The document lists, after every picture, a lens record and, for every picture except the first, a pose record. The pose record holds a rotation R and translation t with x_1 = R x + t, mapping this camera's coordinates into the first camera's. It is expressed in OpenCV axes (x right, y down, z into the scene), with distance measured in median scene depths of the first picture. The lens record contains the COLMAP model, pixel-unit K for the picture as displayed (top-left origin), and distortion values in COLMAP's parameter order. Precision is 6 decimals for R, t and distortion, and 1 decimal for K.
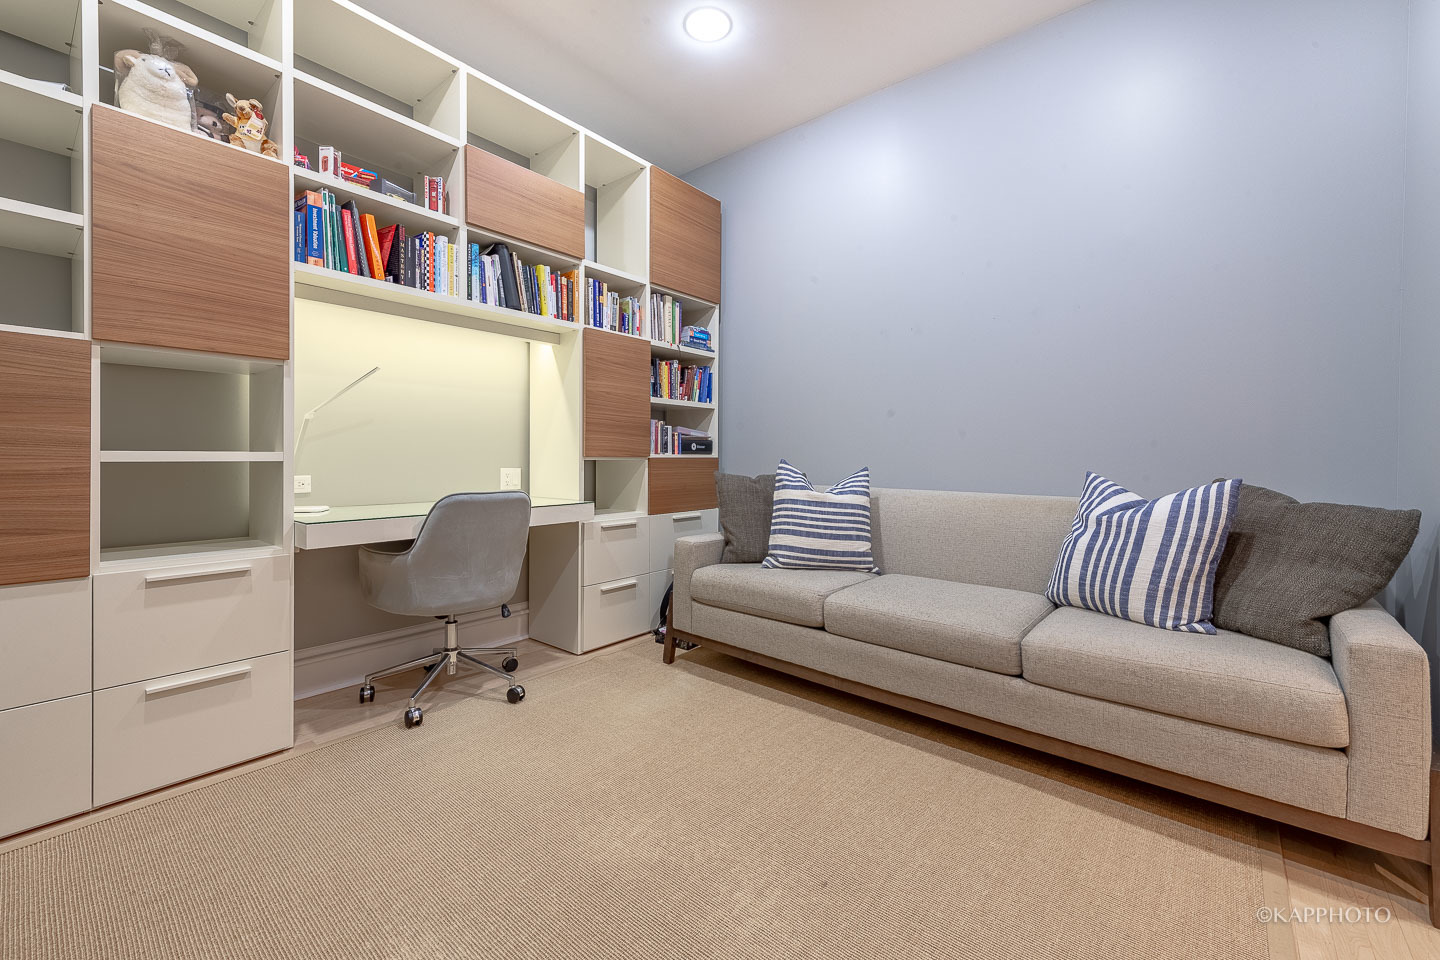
lens RADIAL K [[589.4, 0, 720.4], [0, 589.4, 469.4], [0, 0, 1]] dist [0.008425, -0.002004]
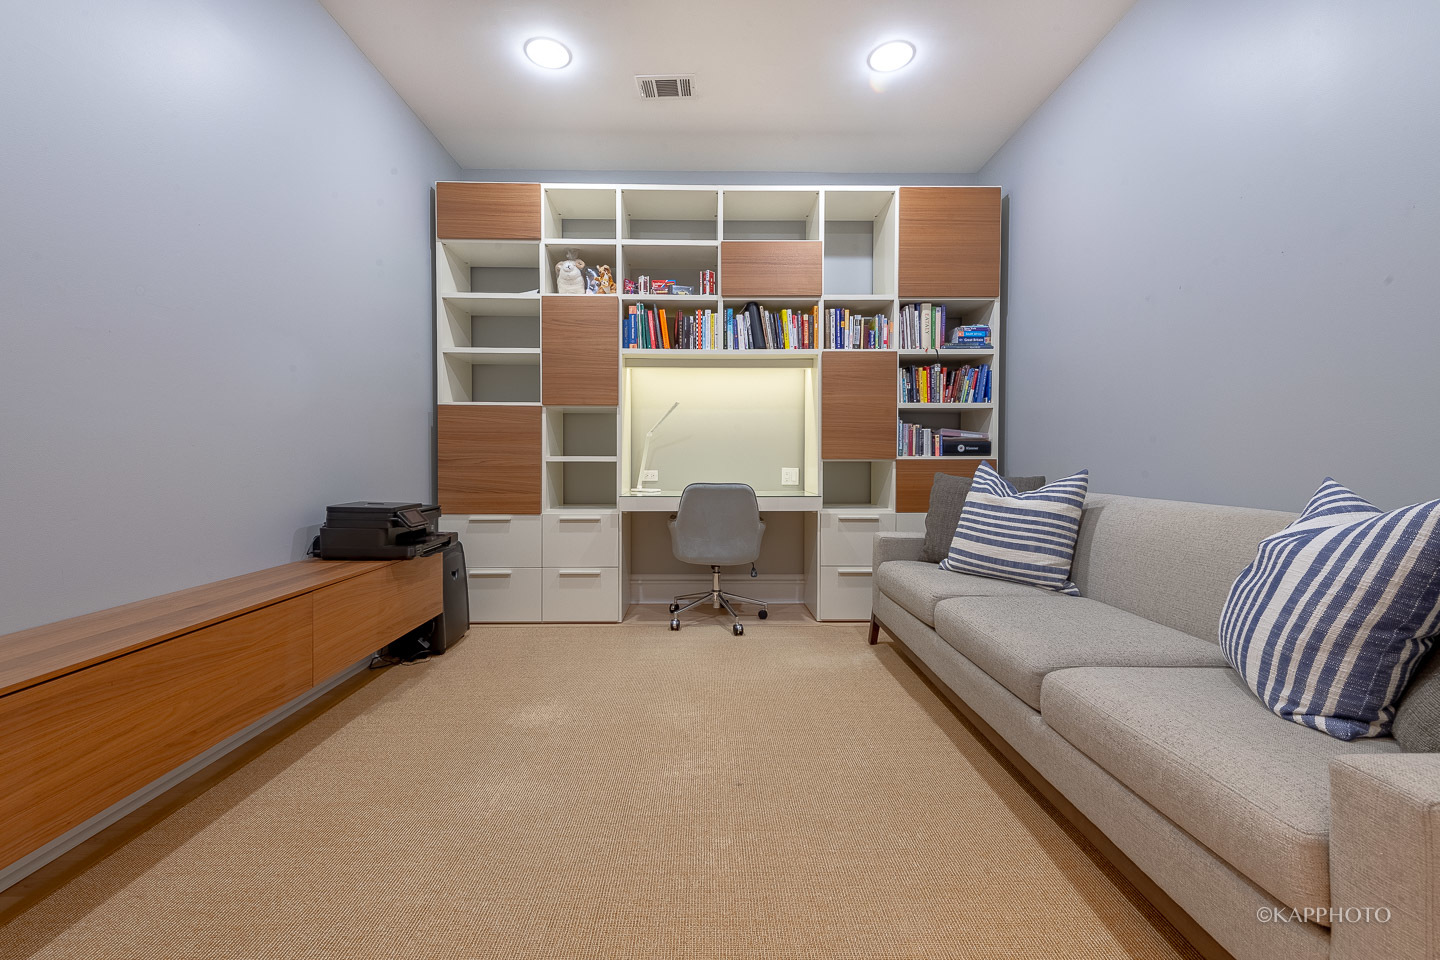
lens RADIAL K [[586.4, 0, 717.7], [0, 586.4, 478.8], [0, 0, 1]] dist [0.016724, -0.001377]
pose [[0.643306, 0.022054, -0.765291, 0.650561], [-0.015312, 0.999756, 0.015939, 0.004129], [0.765456, 0.001465, 0.643487, 0.071959]]
